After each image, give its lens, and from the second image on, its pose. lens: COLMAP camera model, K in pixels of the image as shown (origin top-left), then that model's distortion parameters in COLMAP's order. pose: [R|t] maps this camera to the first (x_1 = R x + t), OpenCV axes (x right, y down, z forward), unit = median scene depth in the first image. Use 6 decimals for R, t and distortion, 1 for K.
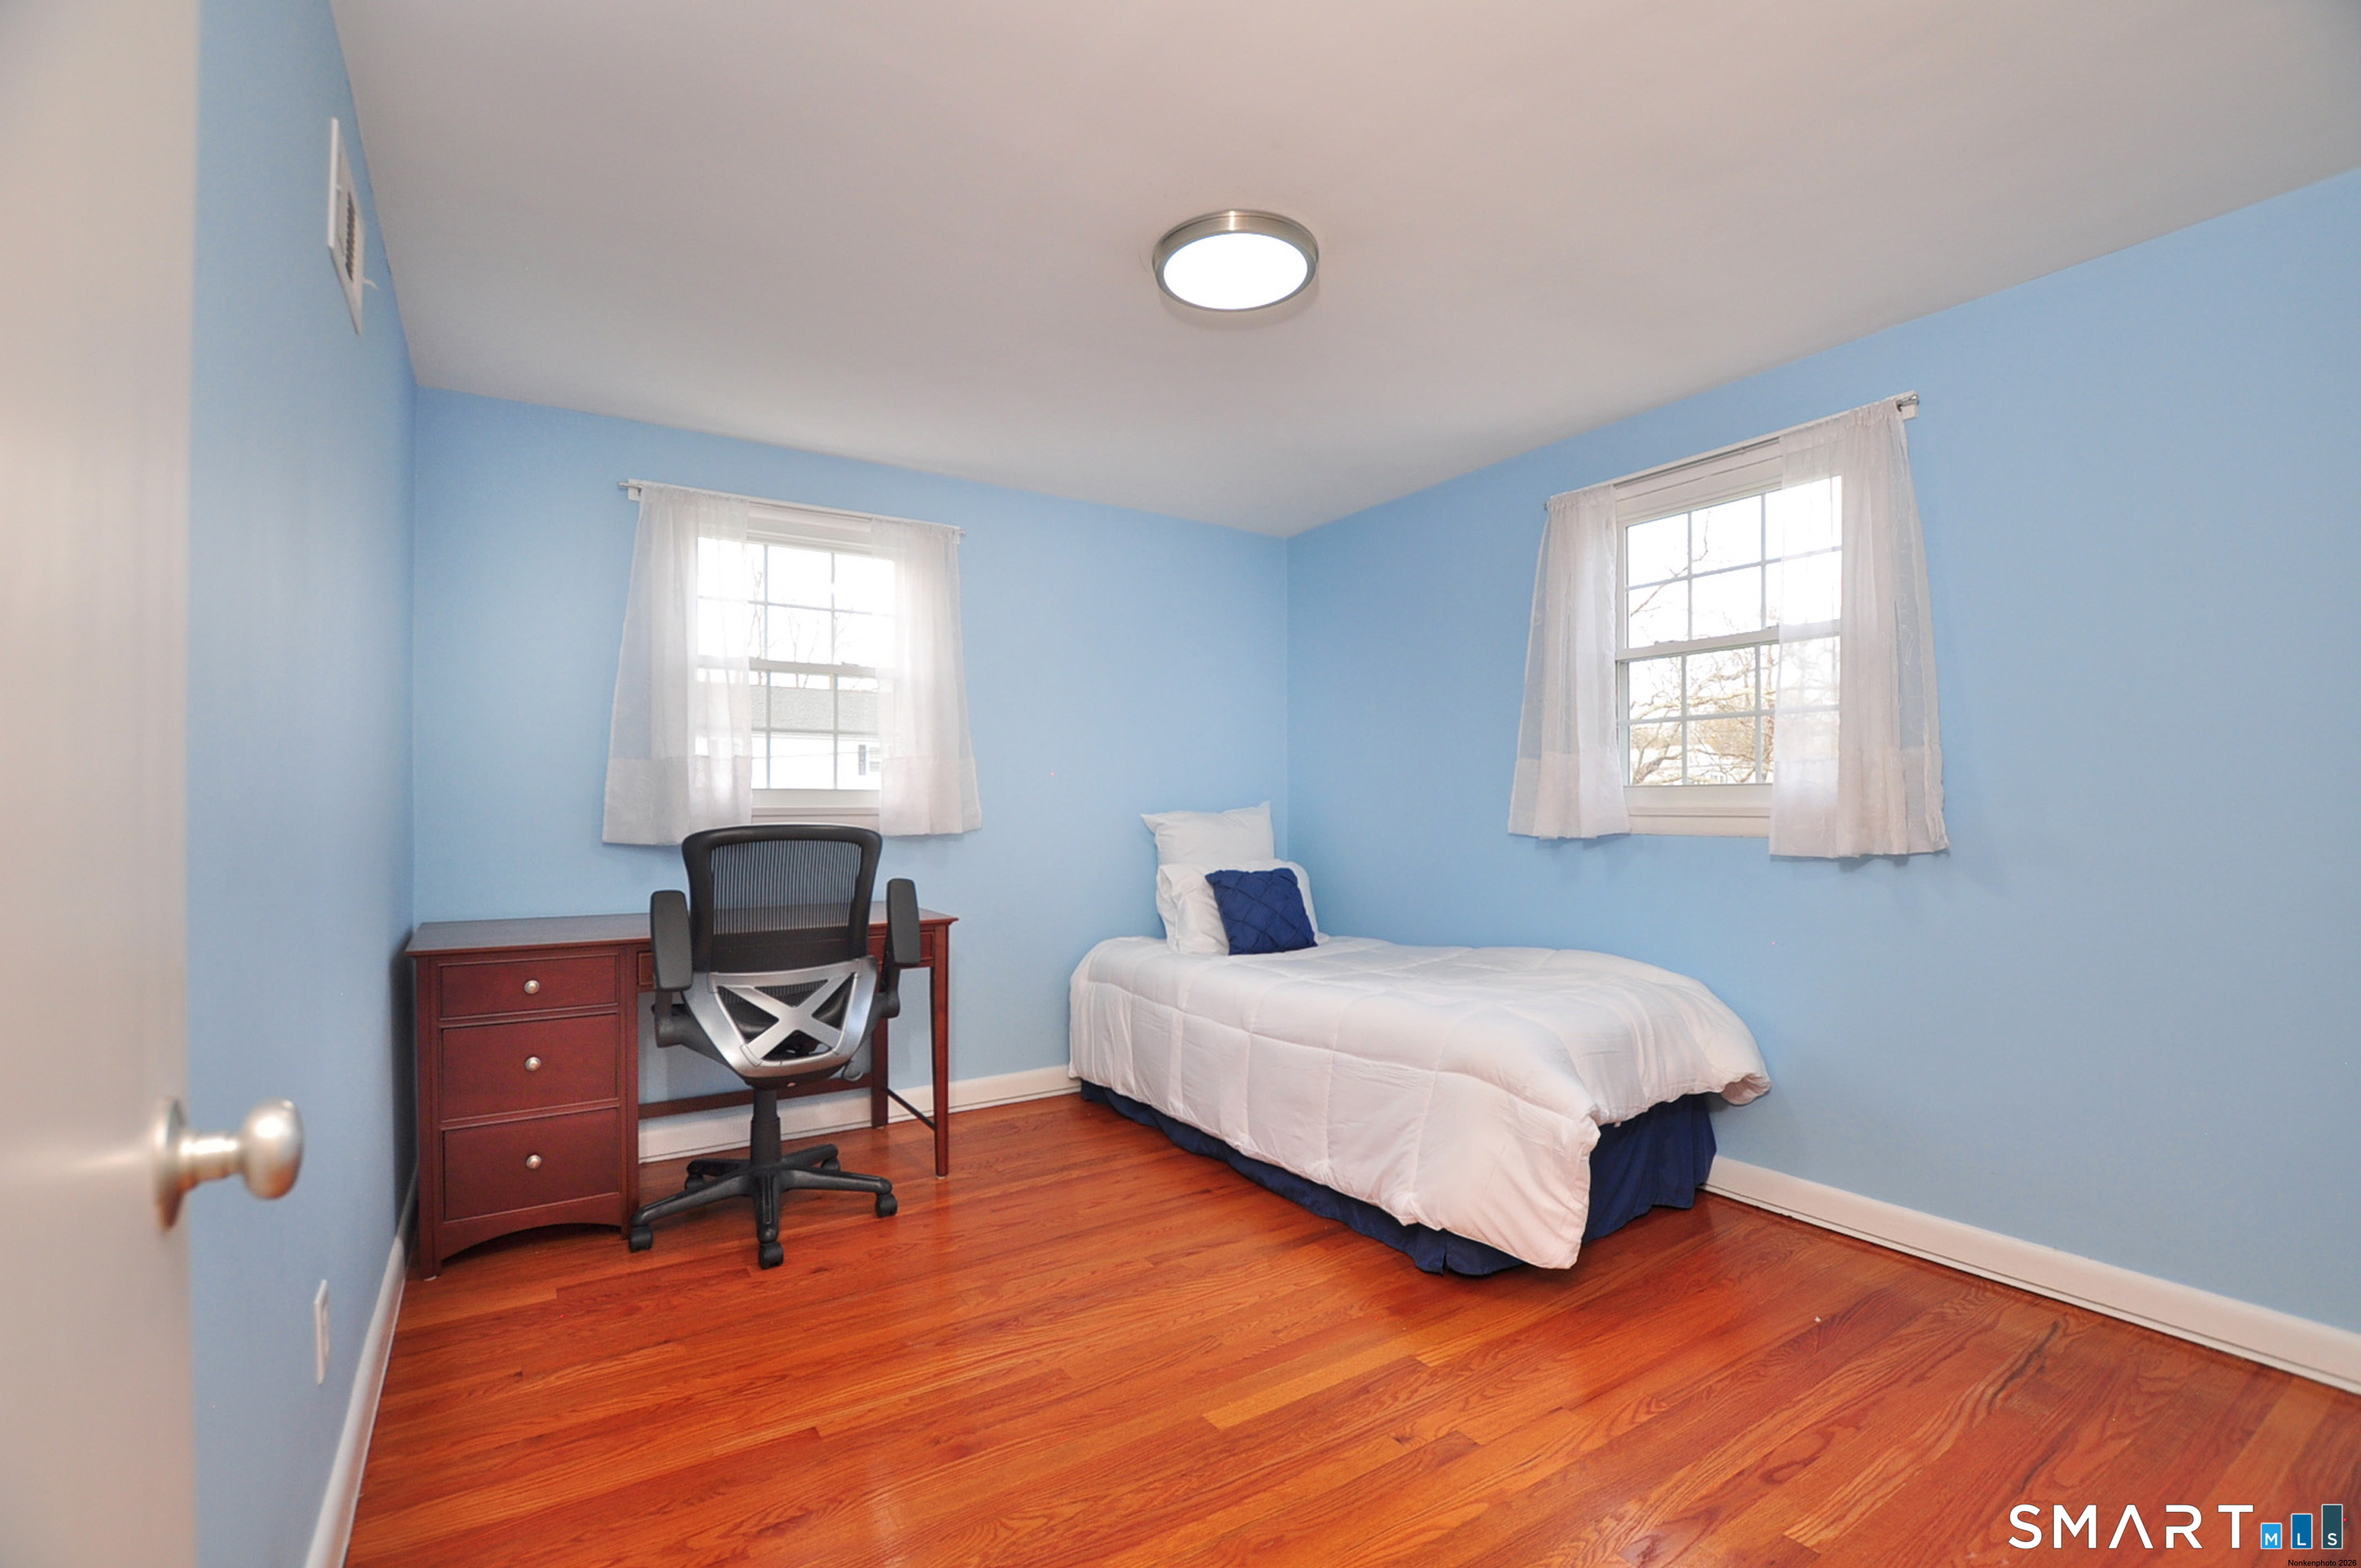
lens RADIAL K [[1037.3, 0, 1187.7], [0, 1037.3, 806.5], [0, 0, 1]] dist [-0.030754, 0.000010]
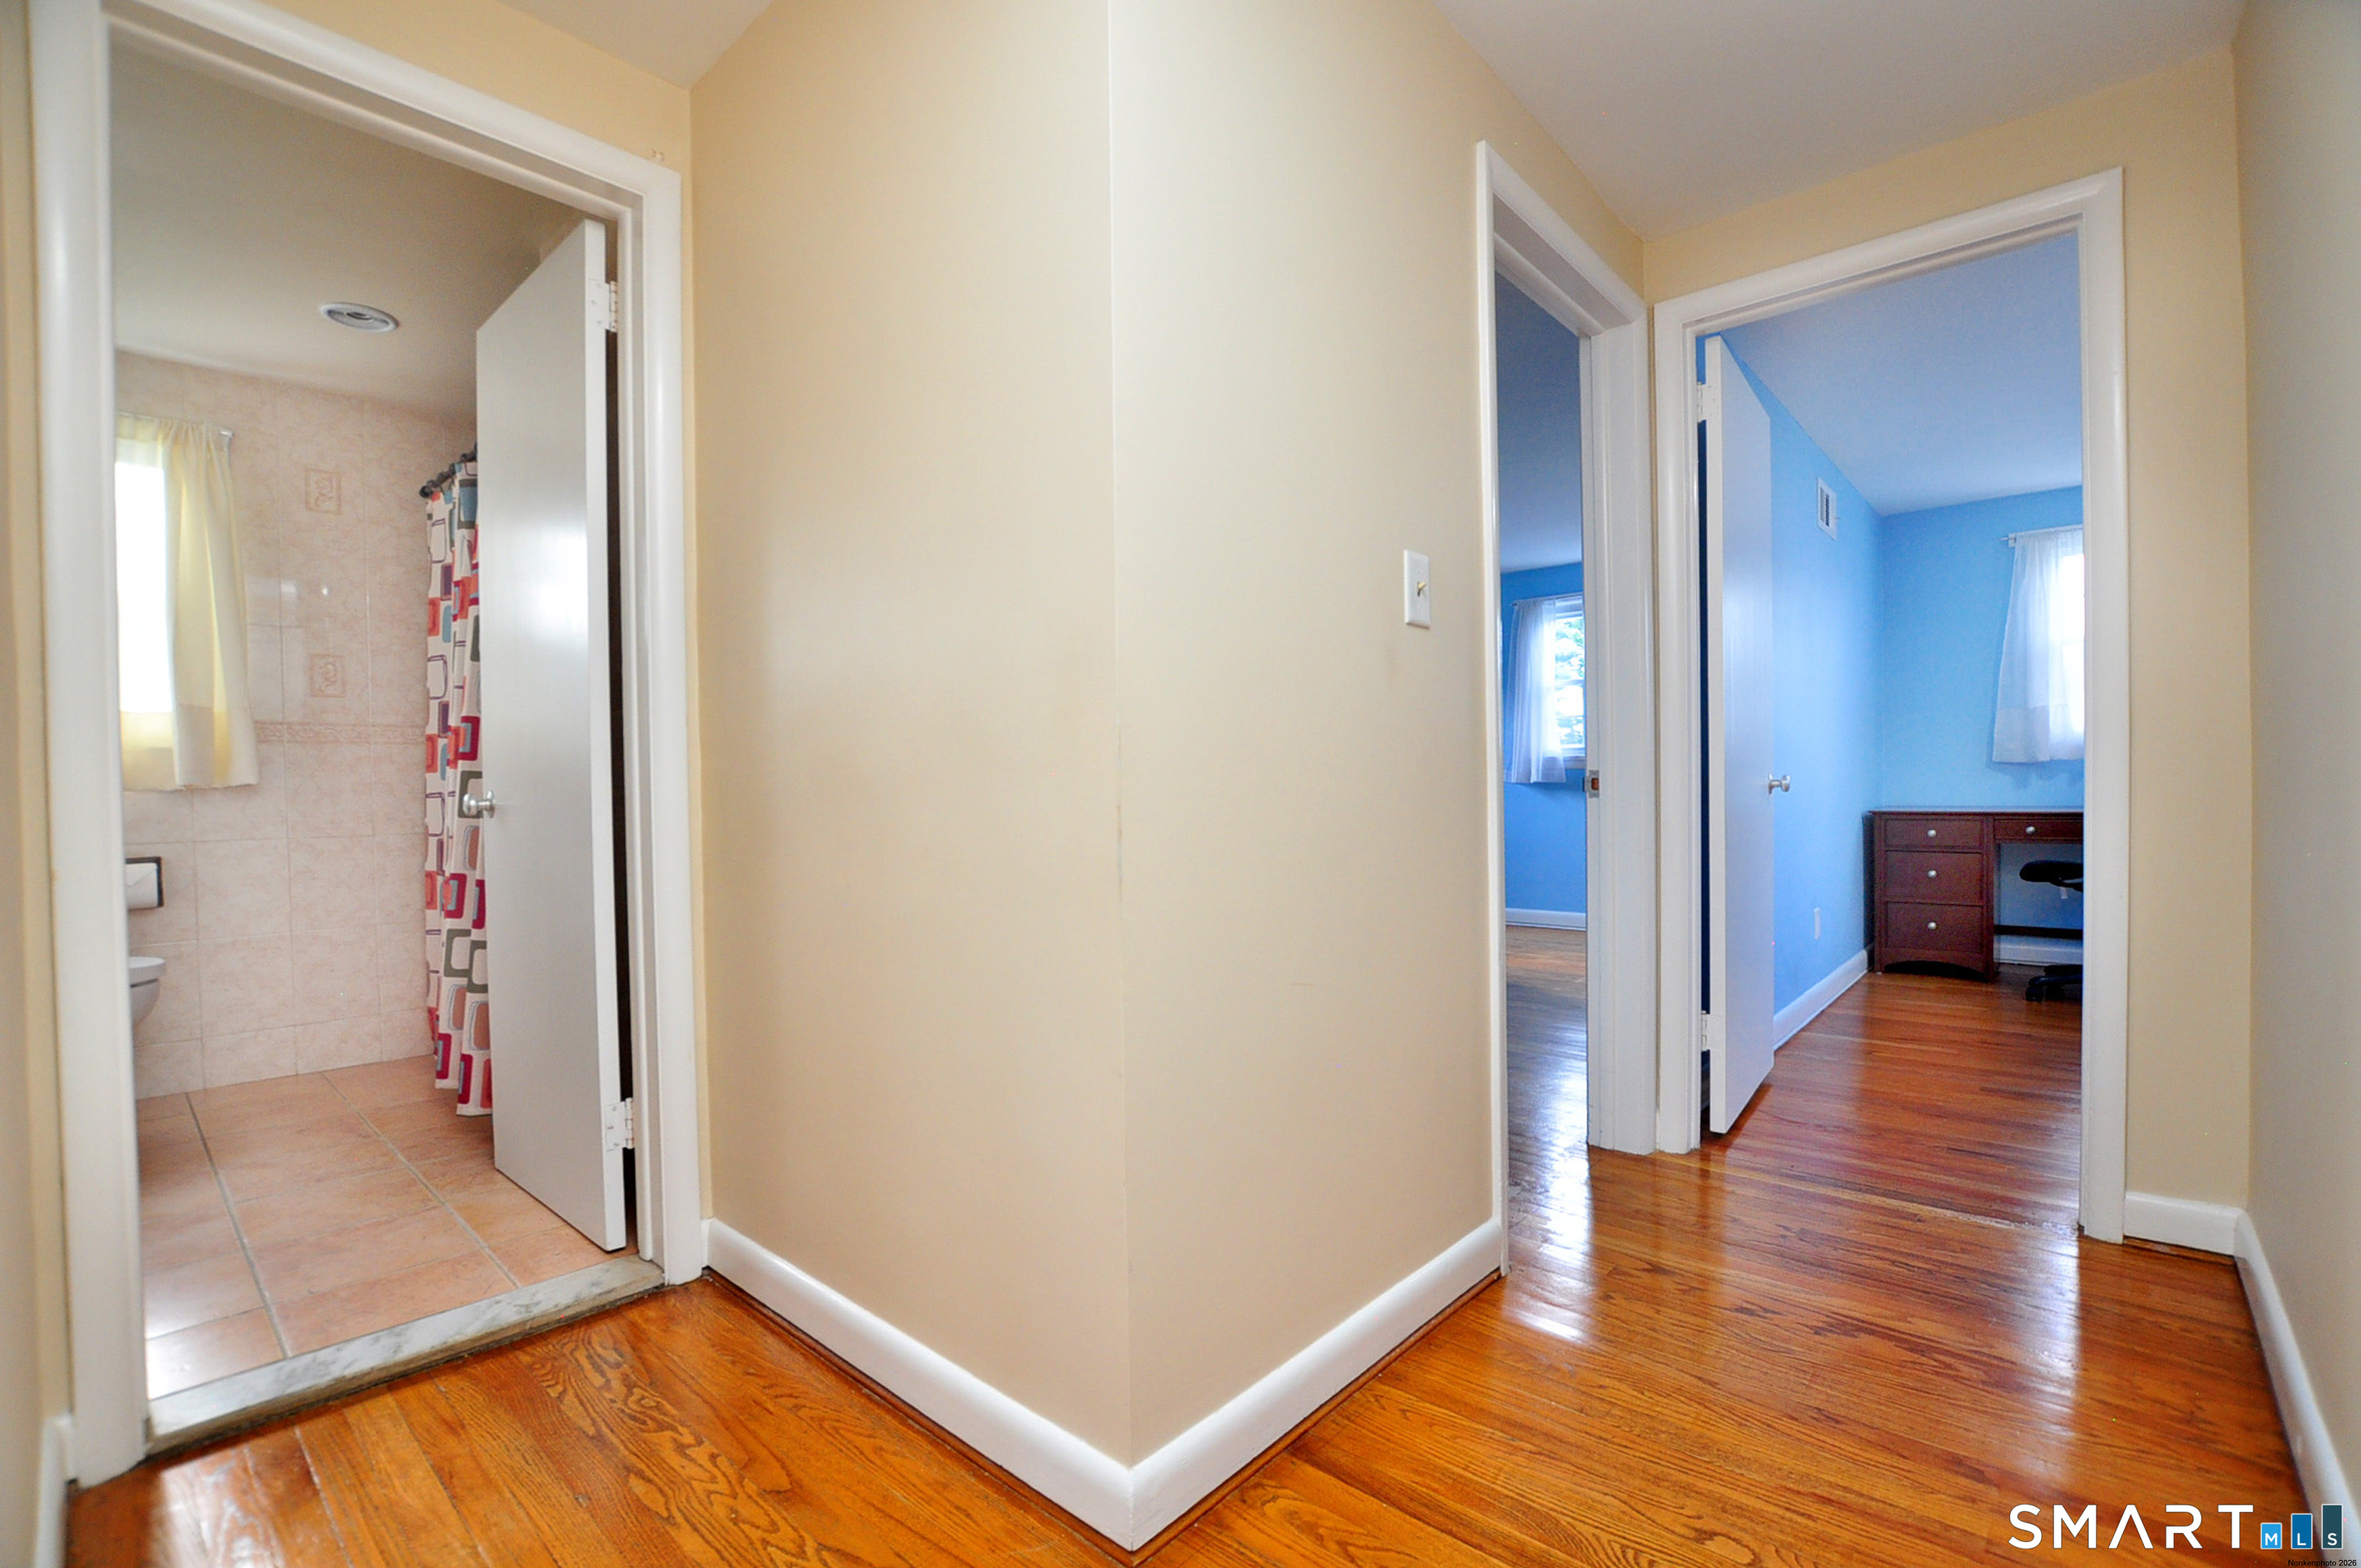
lens RADIAL K [[1037.3, 0, 1187.7], [0, 1037.3, 806.5], [0, 0, 1]] dist [-0.030754, 0.000010]
pose [[0.243840, 0.013893, -0.969716, 0.687110], [0.017189, 0.999678, 0.018644, 0.053479], [0.969663, -0.021215, 0.243522, -0.640108]]
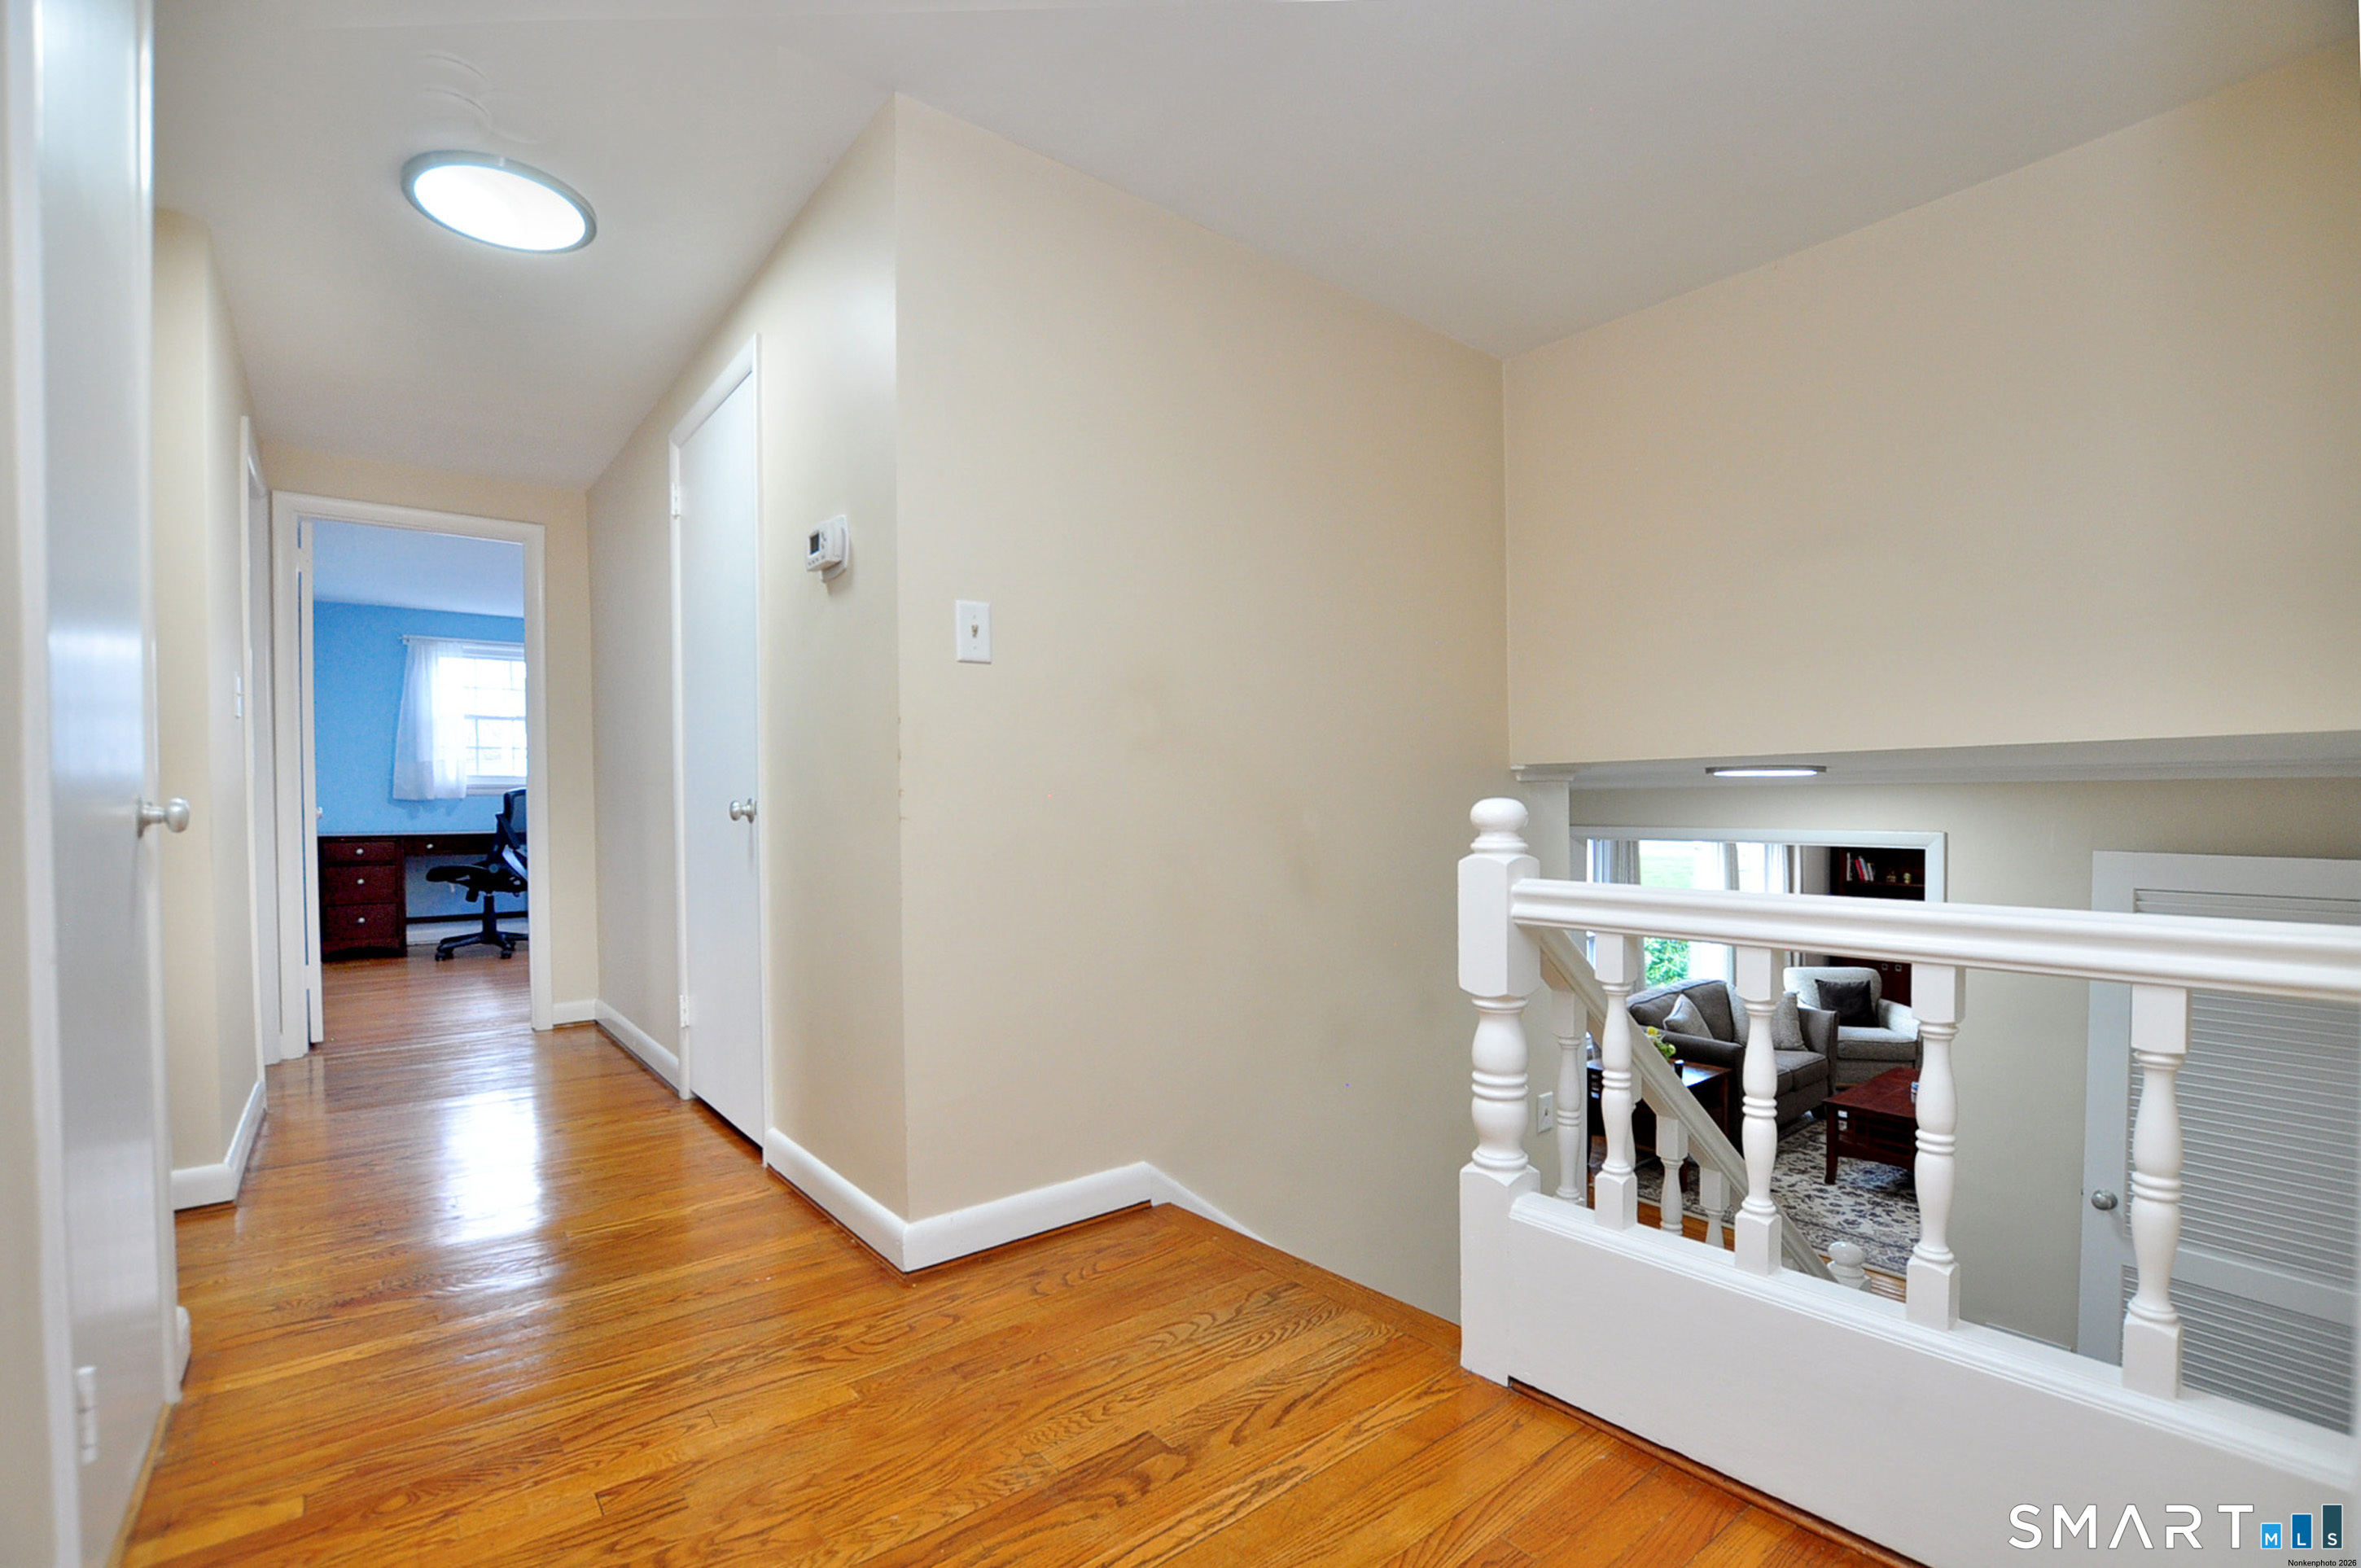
lens RADIAL K [[1037.3, 0, 1187.7], [0, 1037.3, 806.5], [0, 0, 1]] dist [-0.030754, 0.000010]
pose [[0.995773, -0.015368, 0.090549, 0.945232], [0.014665, 0.999857, 0.008432, 0.056422], [-0.090666, -0.007068, 0.995856, -1.356173]]
